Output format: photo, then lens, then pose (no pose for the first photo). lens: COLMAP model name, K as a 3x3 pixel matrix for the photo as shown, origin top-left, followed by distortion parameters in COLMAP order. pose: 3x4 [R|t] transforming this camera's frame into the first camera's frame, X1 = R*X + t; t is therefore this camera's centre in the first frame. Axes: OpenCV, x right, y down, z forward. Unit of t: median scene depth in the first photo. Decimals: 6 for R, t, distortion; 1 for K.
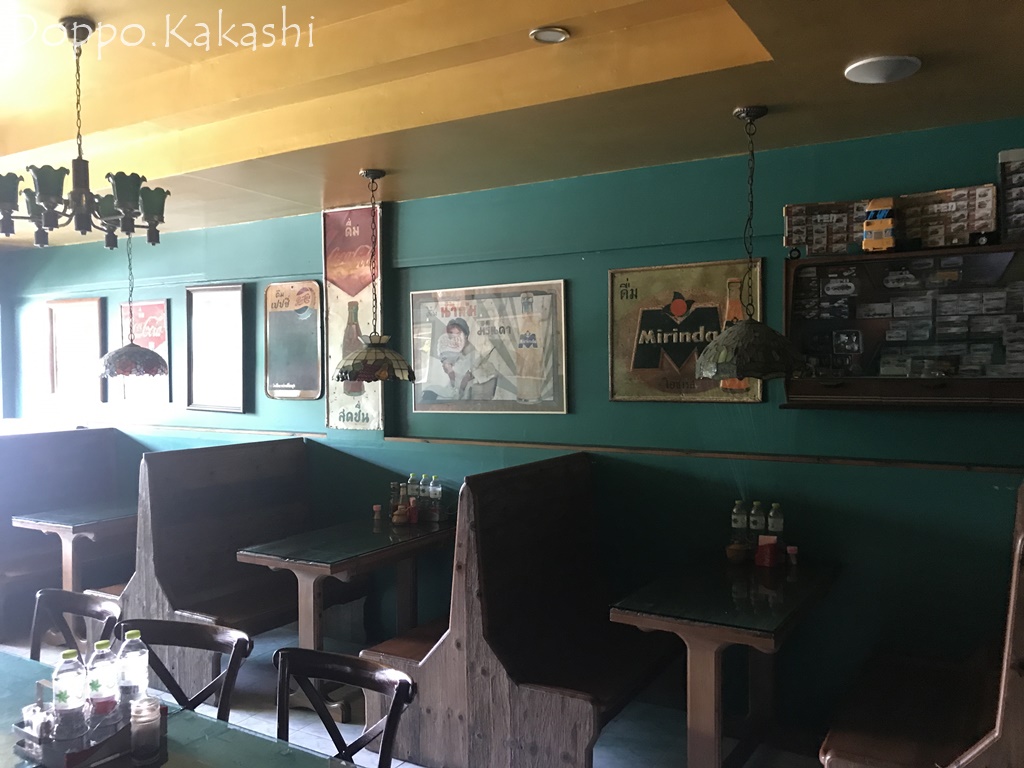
lens RADIAL K [[838.2, 0, 507.9], [0, 838.2, 387.3], [0, 0, 1]] dist [0.040585, -0.065018]
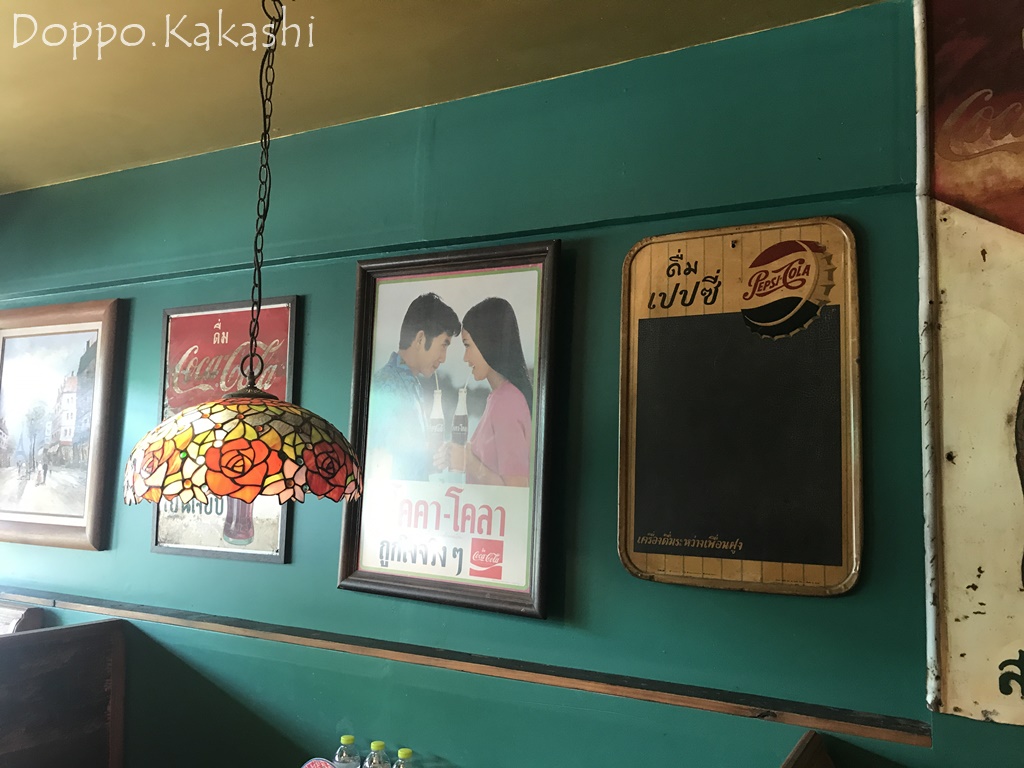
lens RADIAL K [[838.2, 0, 507.9], [0, 838.2, 387.3], [0, 0, 1]] dist [0.040585, -0.065018]
pose [[0.998442, 0.038342, 0.040541, -0.355987], [-0.032805, 0.991050, -0.129396, -0.016850], [-0.045140, 0.127864, 0.990764, 0.680828]]
